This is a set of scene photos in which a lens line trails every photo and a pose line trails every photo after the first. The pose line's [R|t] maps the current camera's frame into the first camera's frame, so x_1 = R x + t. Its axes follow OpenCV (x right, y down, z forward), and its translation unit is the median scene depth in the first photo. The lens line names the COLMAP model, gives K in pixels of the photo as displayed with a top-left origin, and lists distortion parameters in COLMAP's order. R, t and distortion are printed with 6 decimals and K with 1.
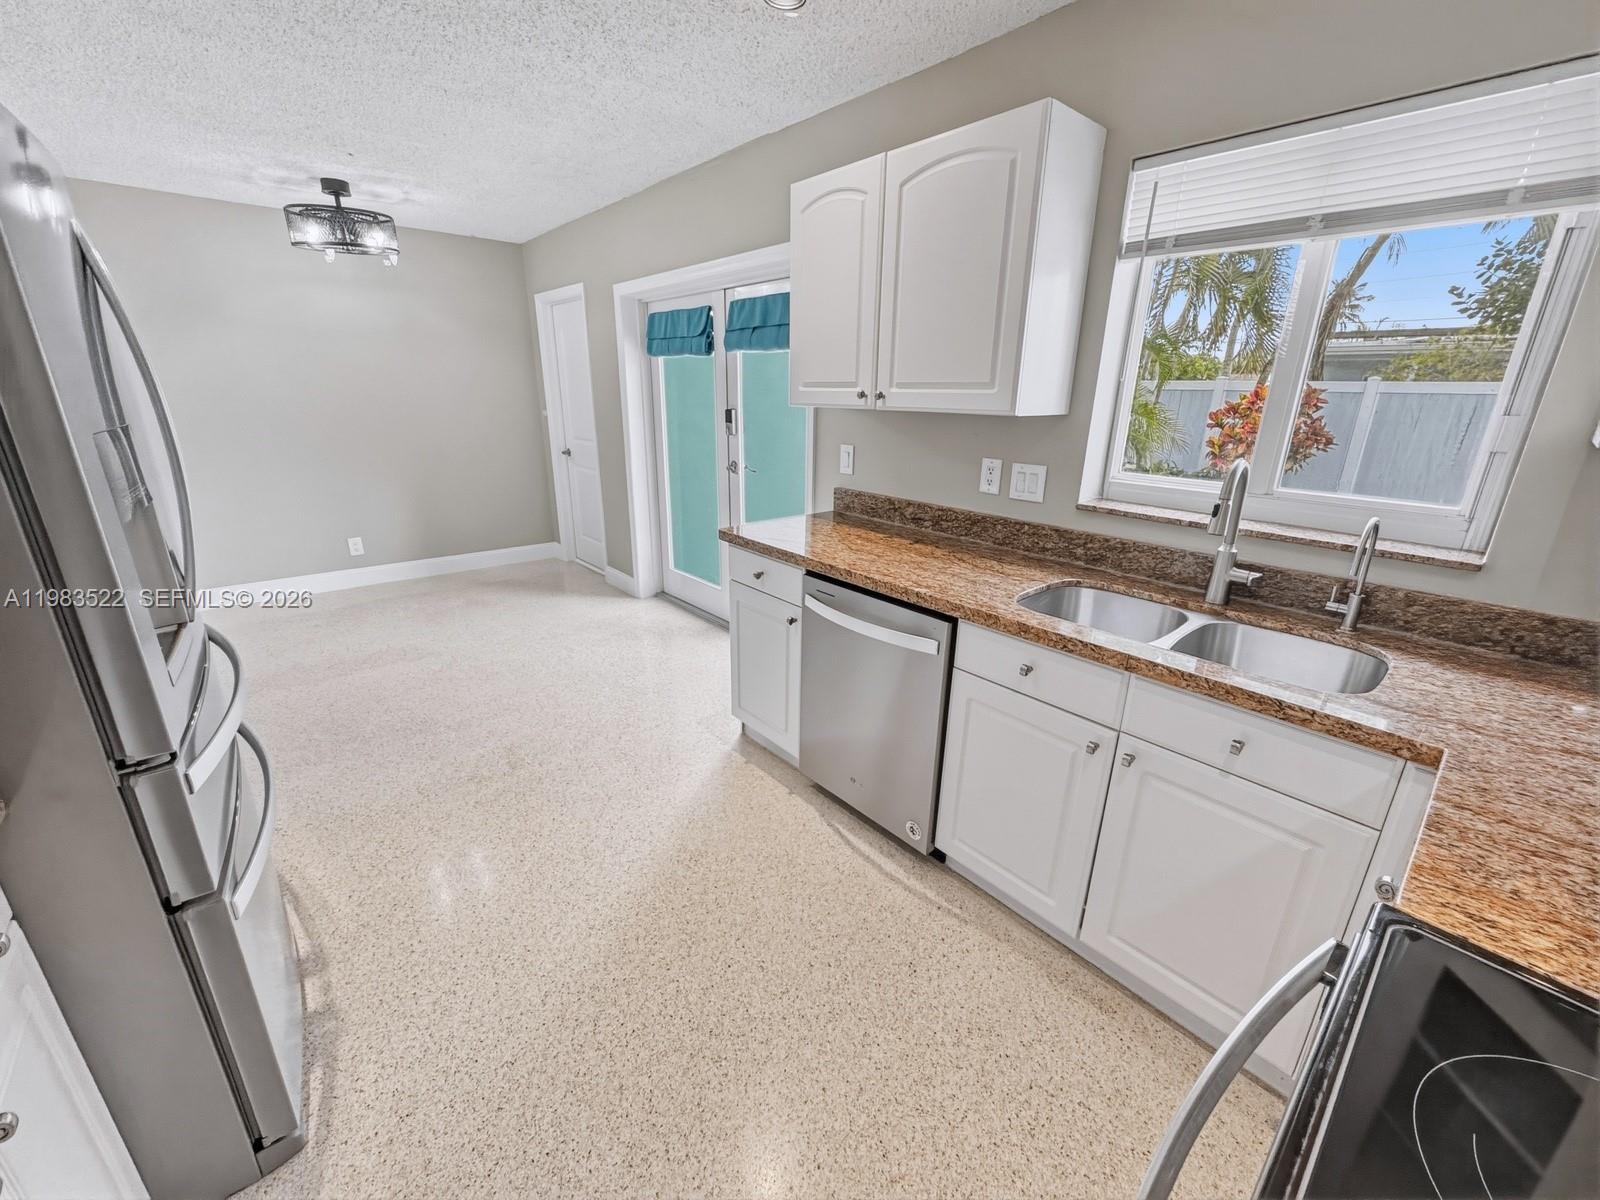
lens RADIAL K [[641.2, 0, 799.0], [0, 641.2, 600.3], [0, 0, 1]] dist [-0.002608, 0.000121]
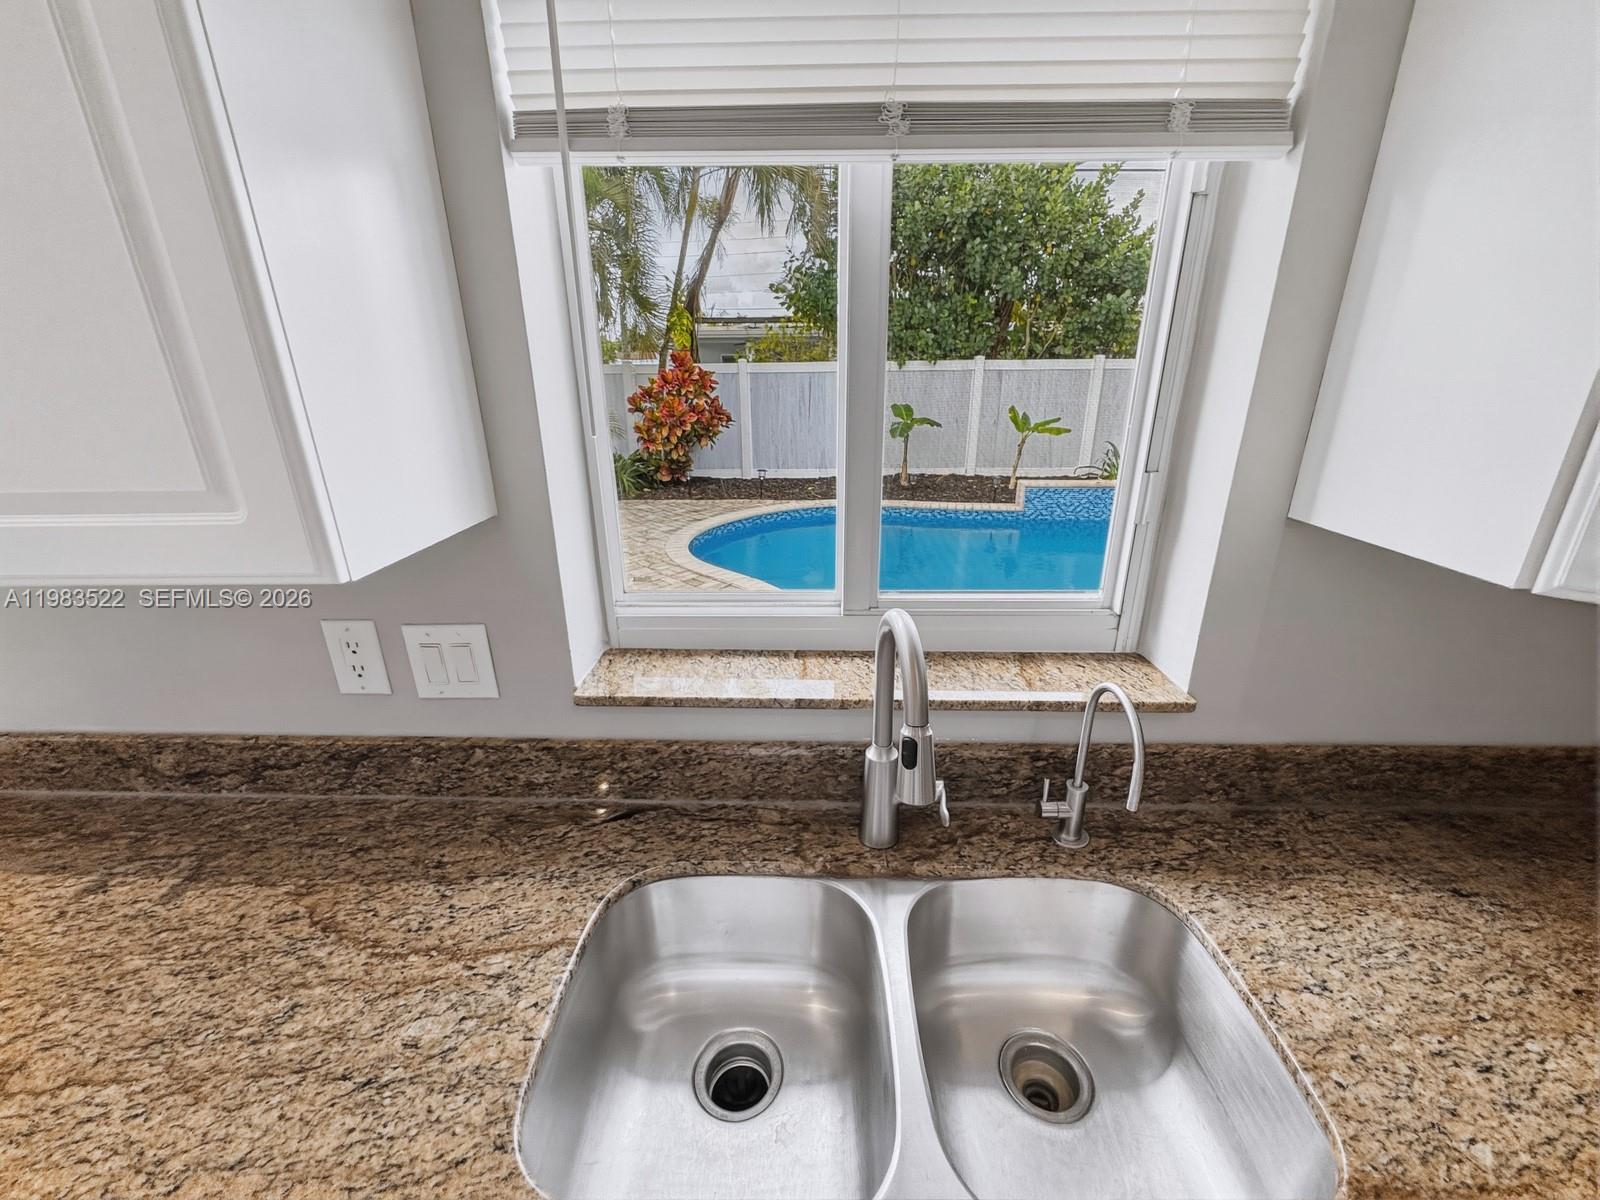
lens RADIAL K [[641.2, 0, 800.9], [0, 641.2, 598.1], [0, 0, 1]] dist [-0.002608, 0.000121]
pose [[0.675041, -0.269295, 0.686877, 0.245904], [0.250262, 0.959386, 0.130183, -0.242558], [-0.694038, 0.084020, 0.715019, 0.551059]]
